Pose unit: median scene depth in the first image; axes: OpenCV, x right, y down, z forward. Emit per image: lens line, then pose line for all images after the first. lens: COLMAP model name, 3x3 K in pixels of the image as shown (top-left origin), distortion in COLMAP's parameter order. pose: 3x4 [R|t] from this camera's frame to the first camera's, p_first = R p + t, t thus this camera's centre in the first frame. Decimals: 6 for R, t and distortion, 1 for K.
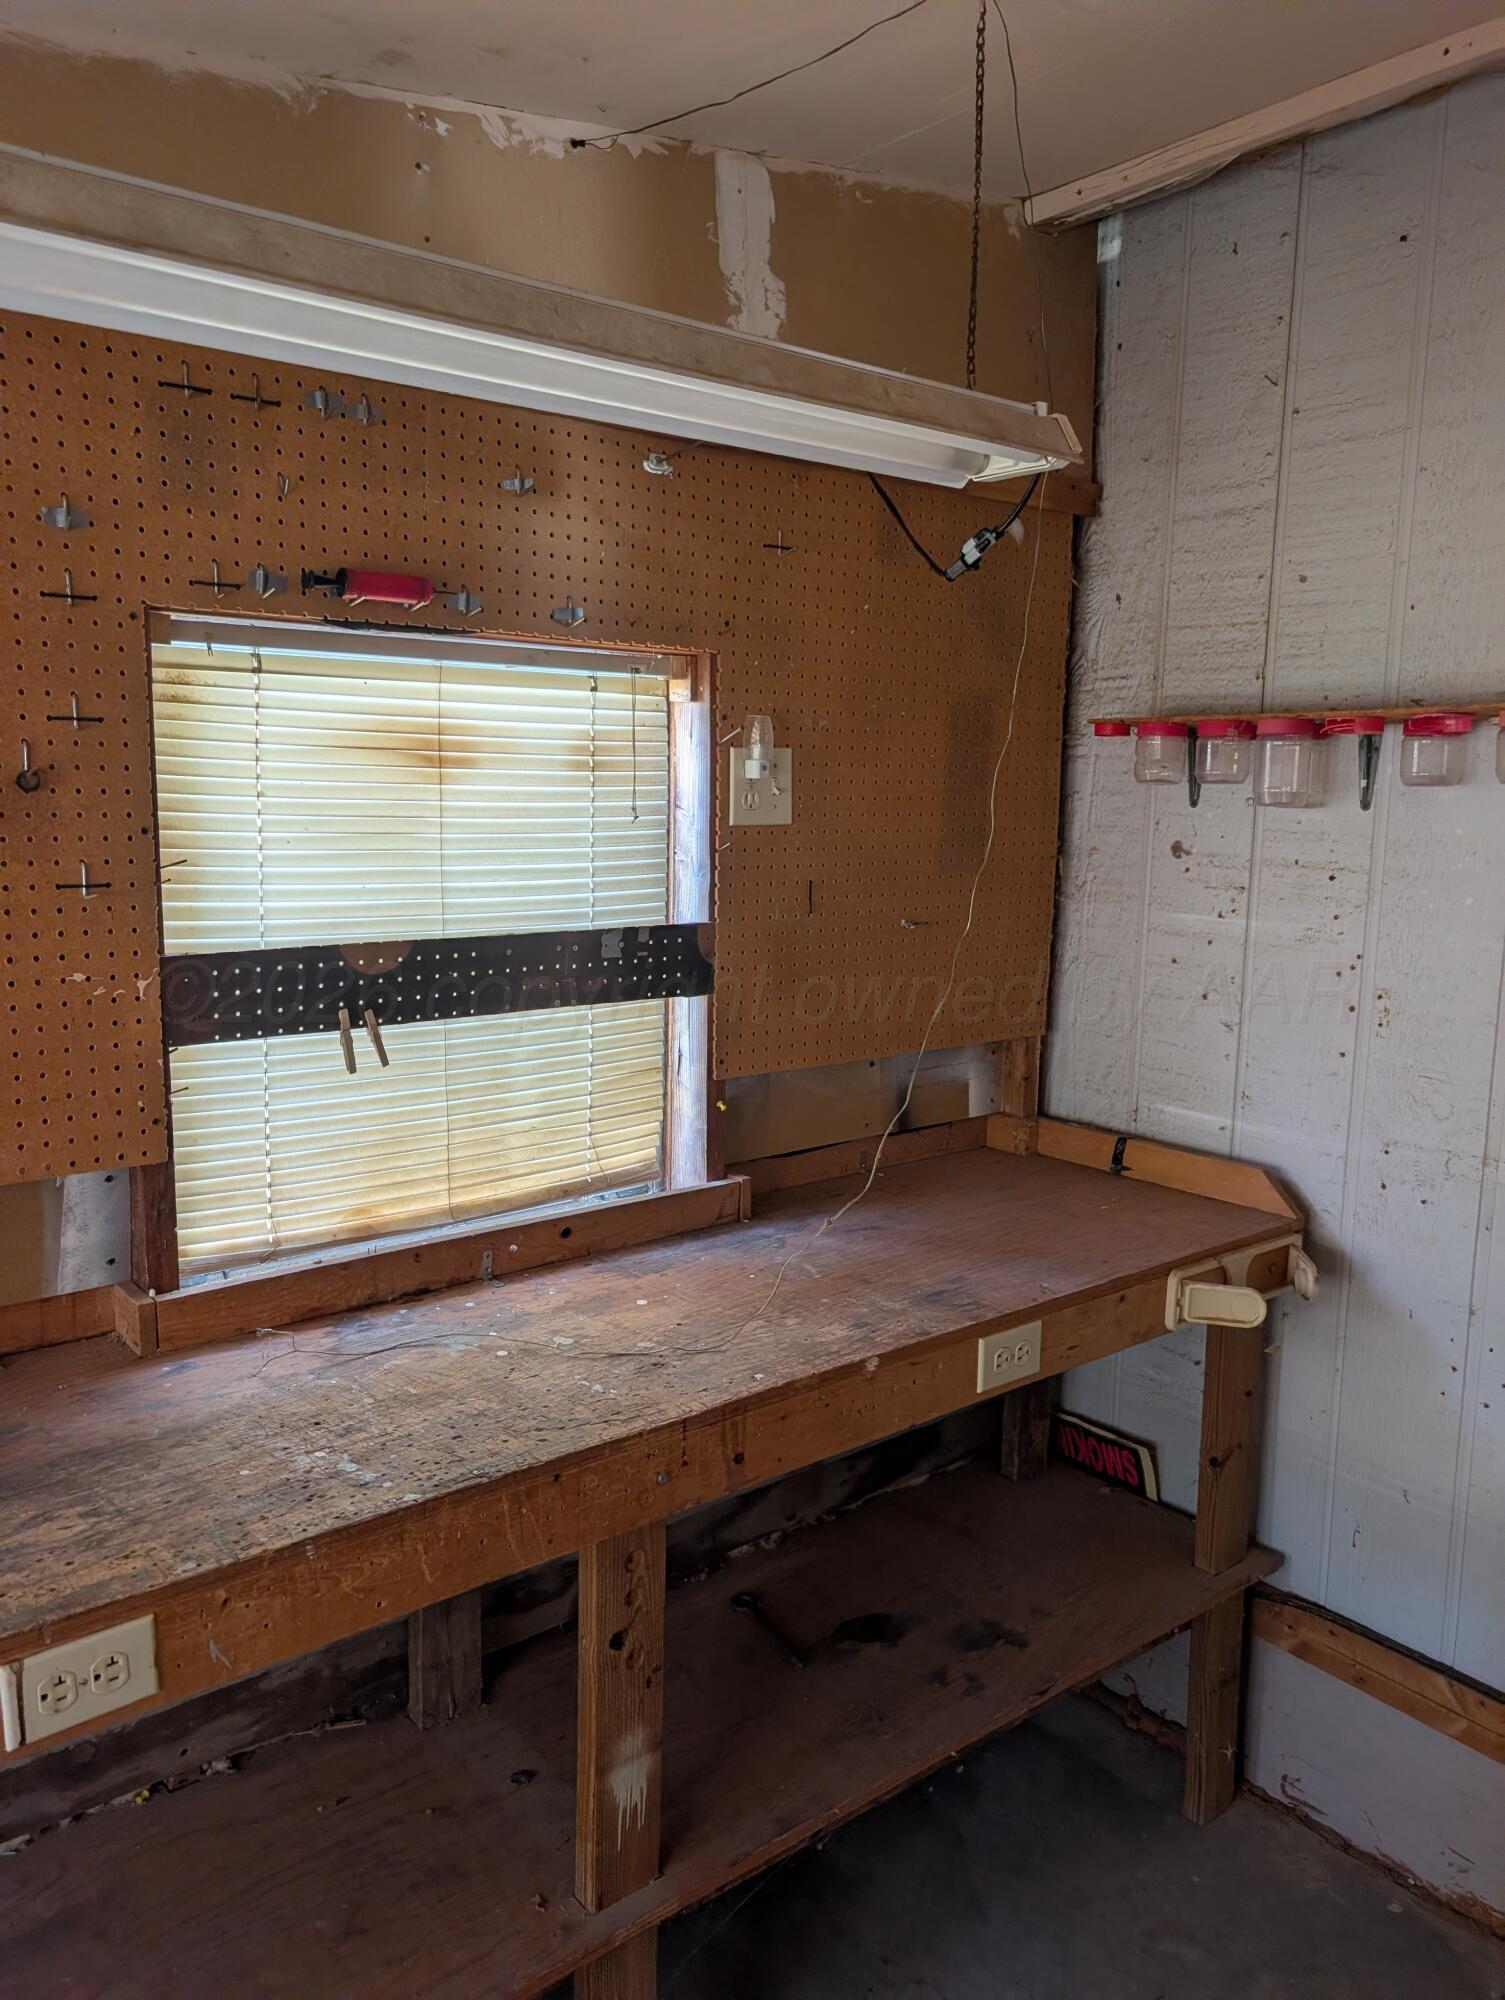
lens RADIAL K [[1436.8, 0, 741.0], [0, 1436.8, 1000.9], [0, 0, 1]] dist [0.005538, -0.000134]
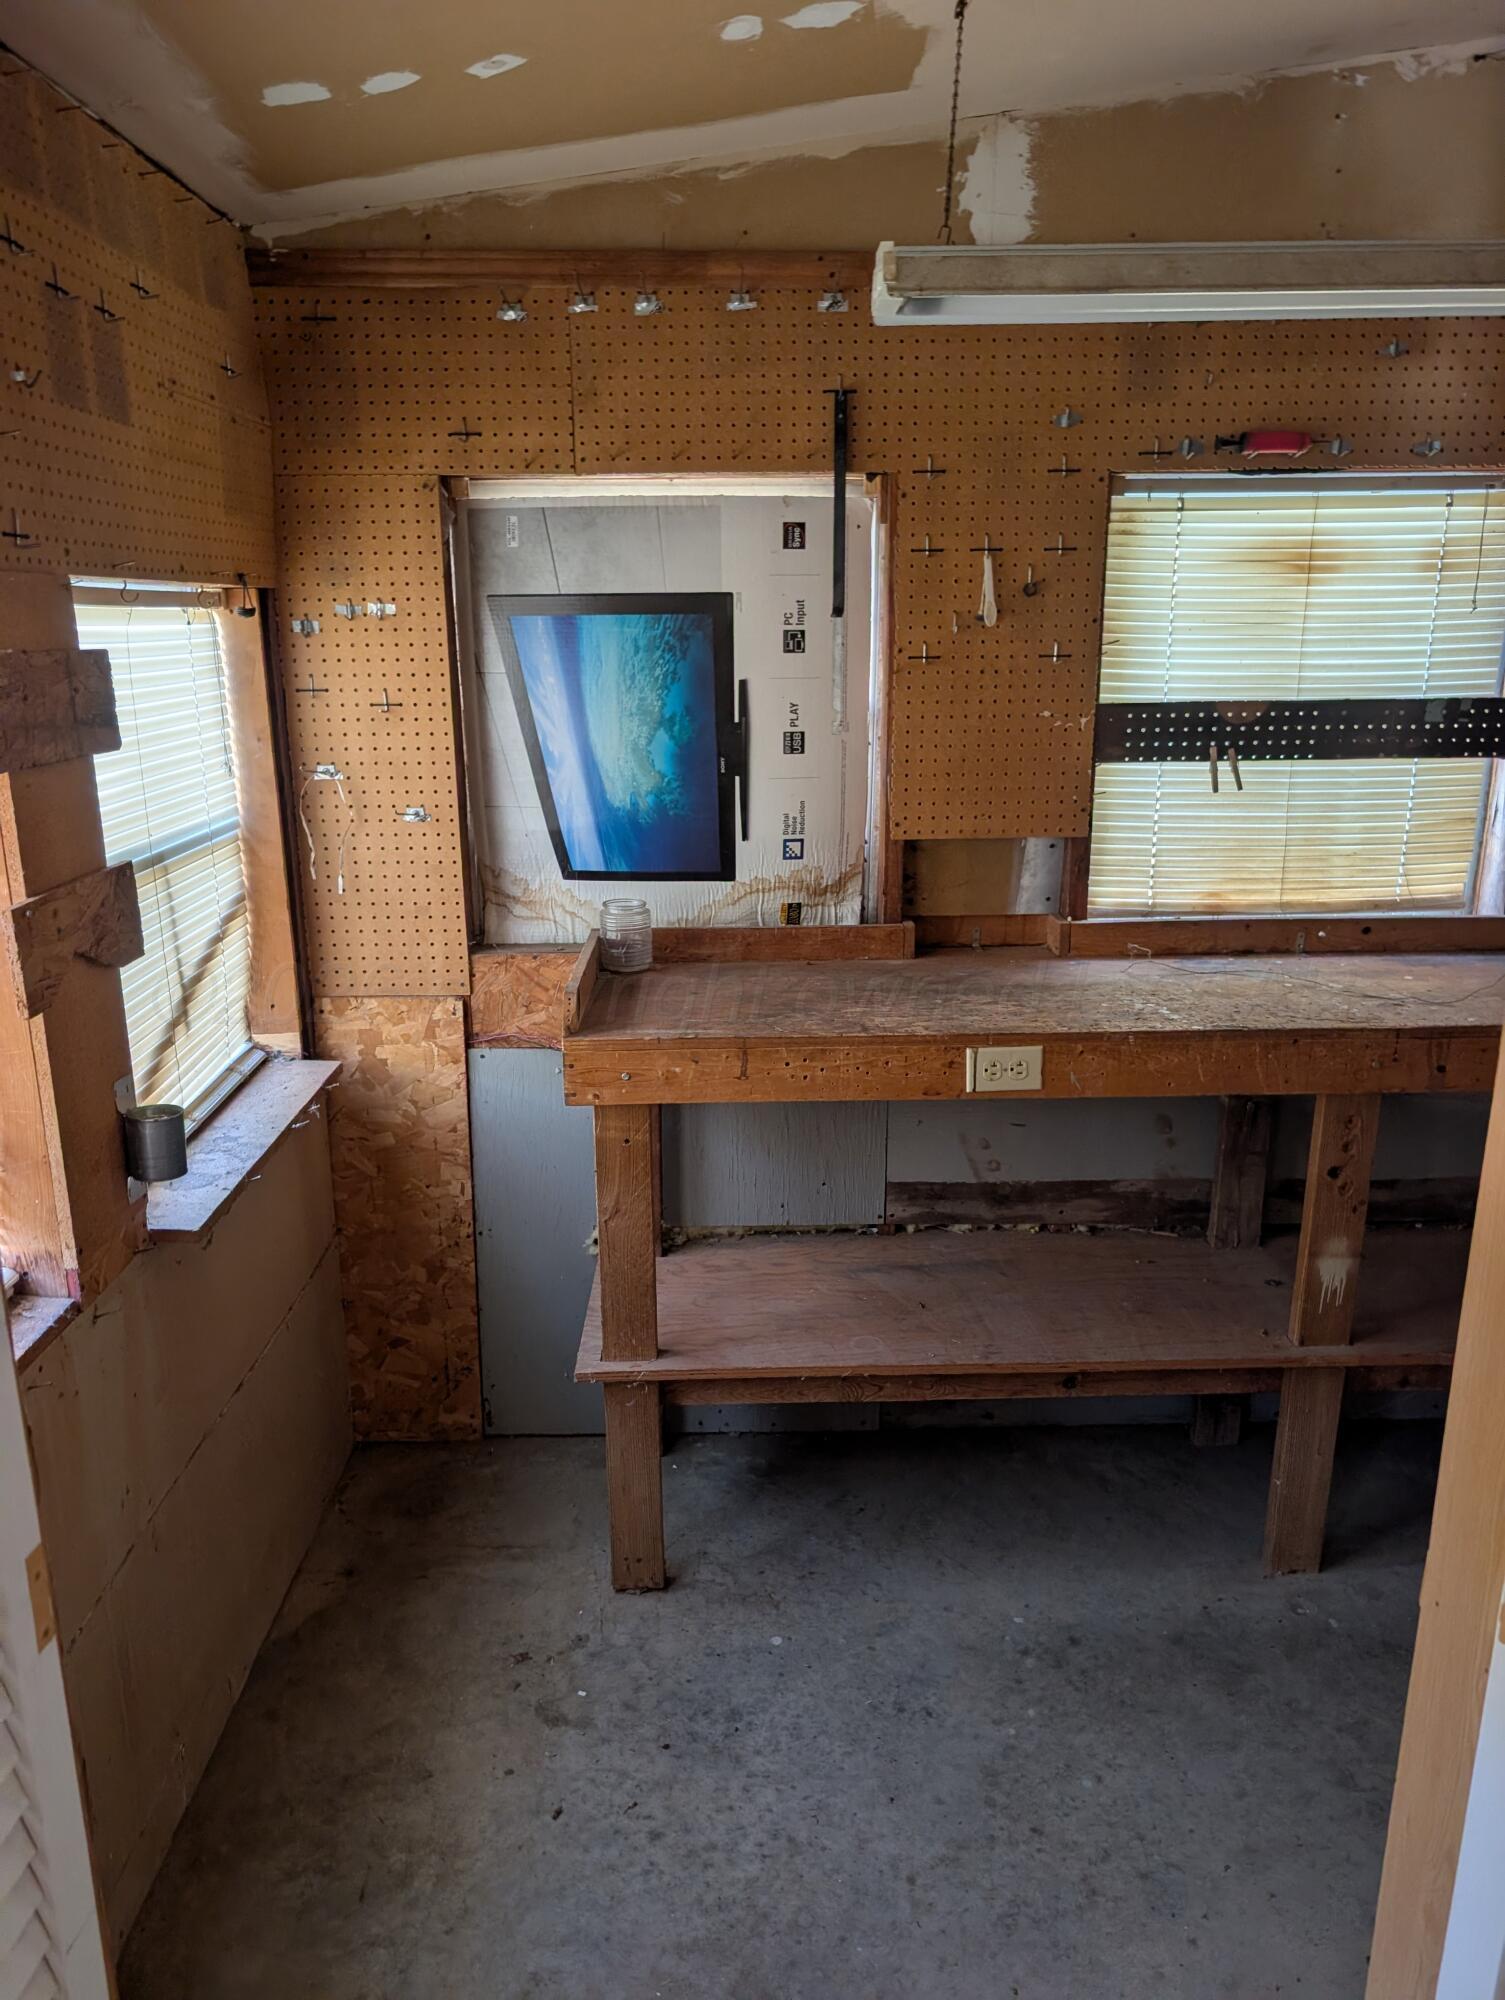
lens RADIAL K [[1436.8, 0, 749.5], [0, 1436.8, 996.5], [0, 0, 1]] dist [0.005538, -0.000134]
pose [[0.792622, 0.137889, -0.593917, 0.256605], [-0.070502, 0.988285, 0.135359, 0.094230], [0.605623, -0.065416, 0.793058, -0.464741]]
